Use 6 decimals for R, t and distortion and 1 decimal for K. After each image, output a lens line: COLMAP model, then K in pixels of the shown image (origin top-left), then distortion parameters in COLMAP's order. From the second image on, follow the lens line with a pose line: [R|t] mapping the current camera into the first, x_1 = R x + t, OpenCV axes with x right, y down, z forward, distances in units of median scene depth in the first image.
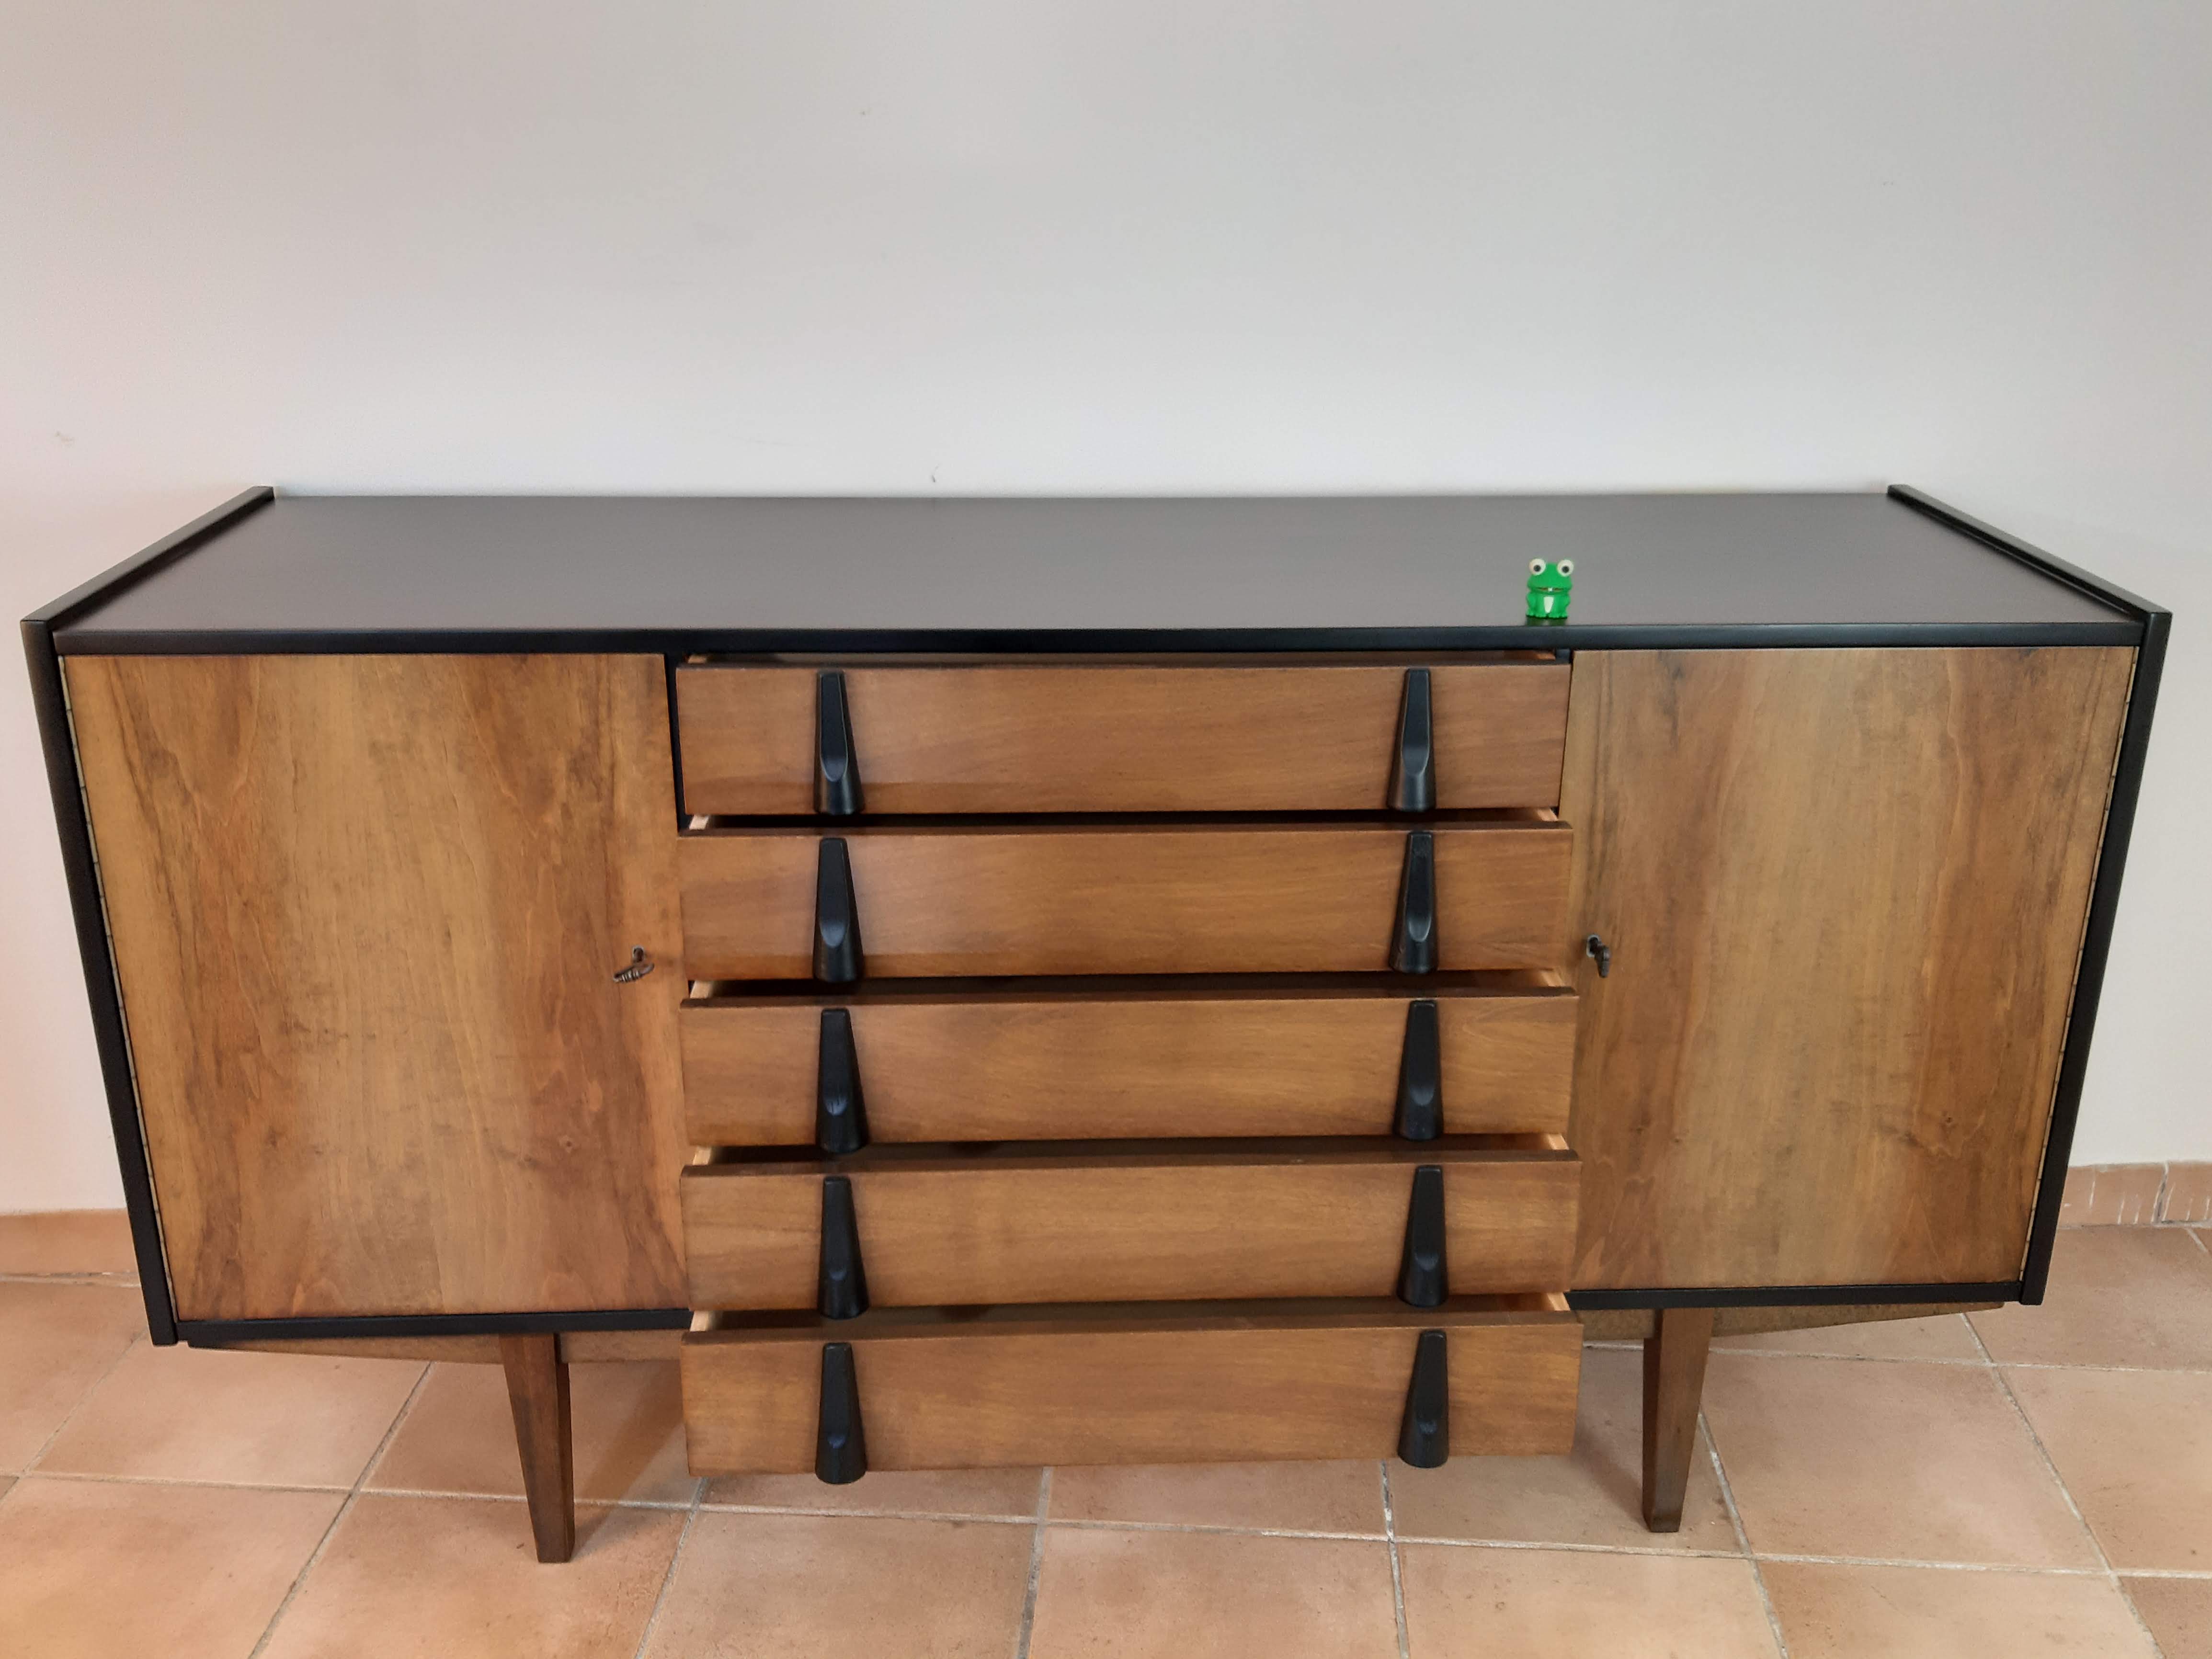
lens RADIAL K [[2048.6, 0, 1122.5], [0, 2048.6, 840.4], [0, 0, 1]] dist [0.109928, -0.234954]
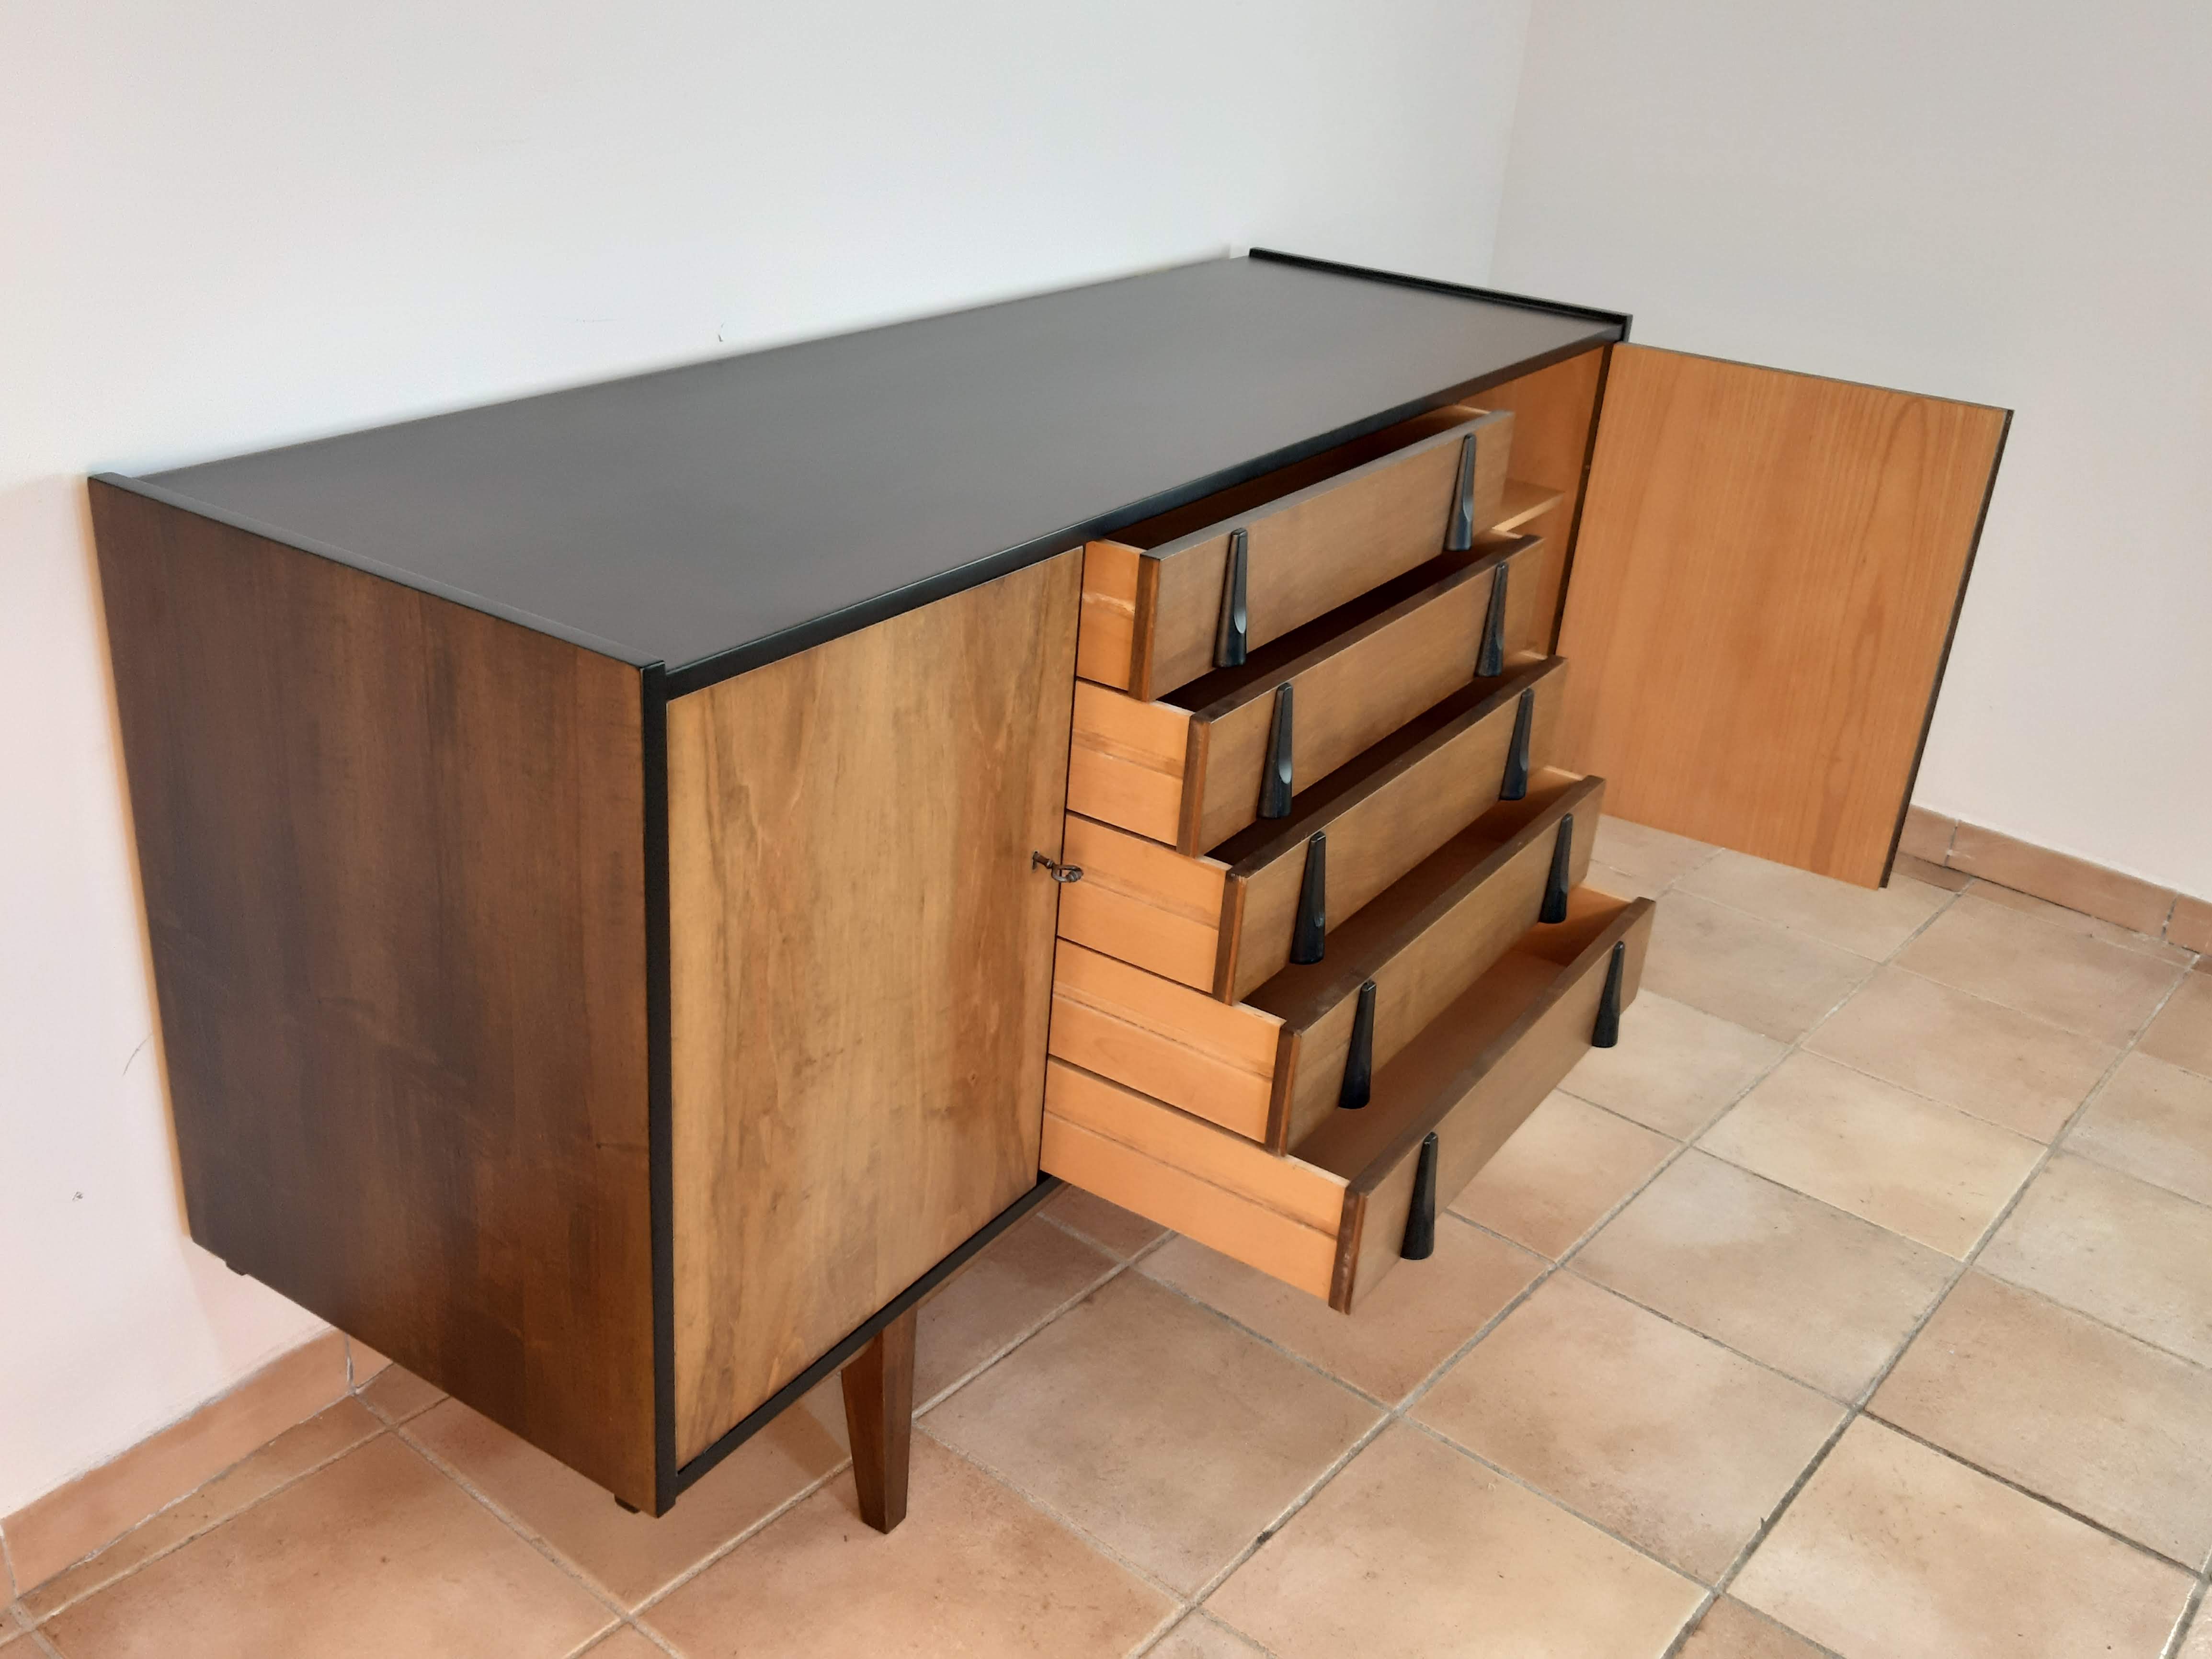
lens RADIAL K [[2048.6, 0, 1122.5], [0, 2048.6, 840.4], [0, 0, 1]] dist [0.109928, -0.234954]
pose [[0.578693, -0.312476, 0.753309, -0.942659], [0.214525, 0.949481, 0.229050, -0.167693], [-0.786825, 0.029054, 0.616492, 0.361870]]
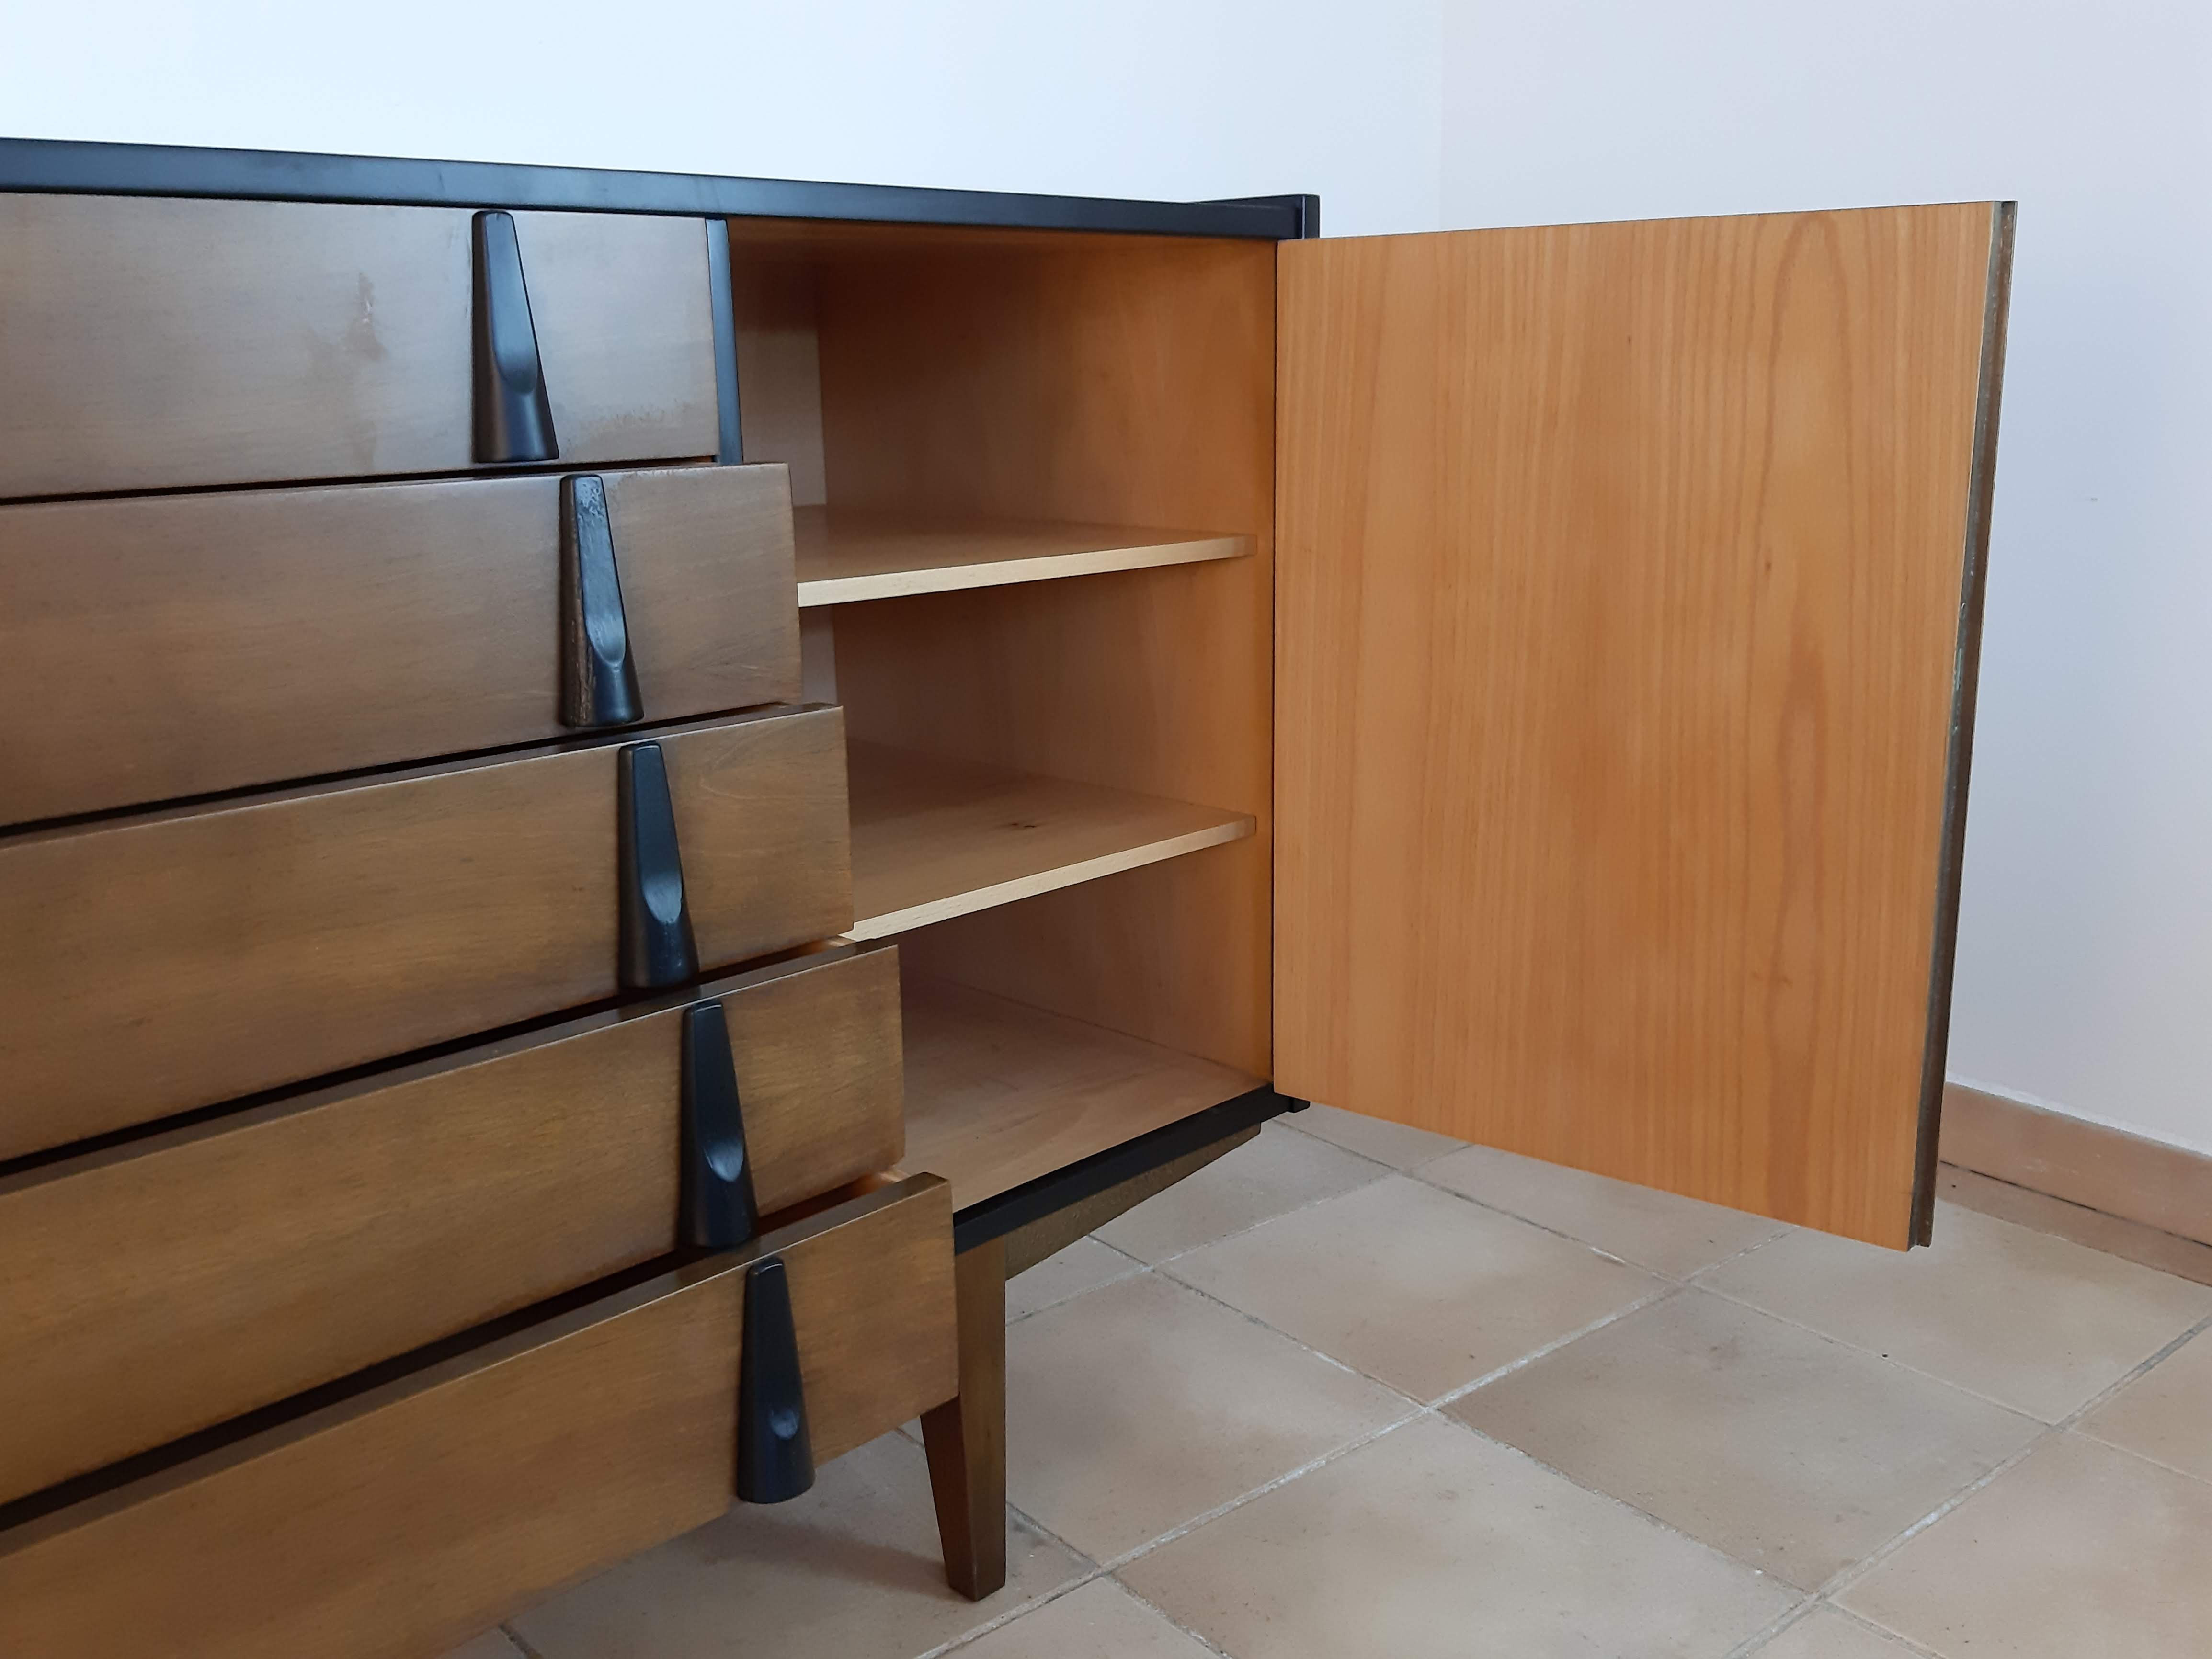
lens RADIAL K [[2040.5, 0, 1008.2], [0, 2040.5, 852.2], [0, 0, 1]] dist [0.011331, -0.003489]
pose [[0.740918, -0.180550, 0.646871, -0.167856], [0.263491, 0.964107, -0.032705, 0.133119], [-0.617748, 0.194677, 0.761898, 0.486402]]
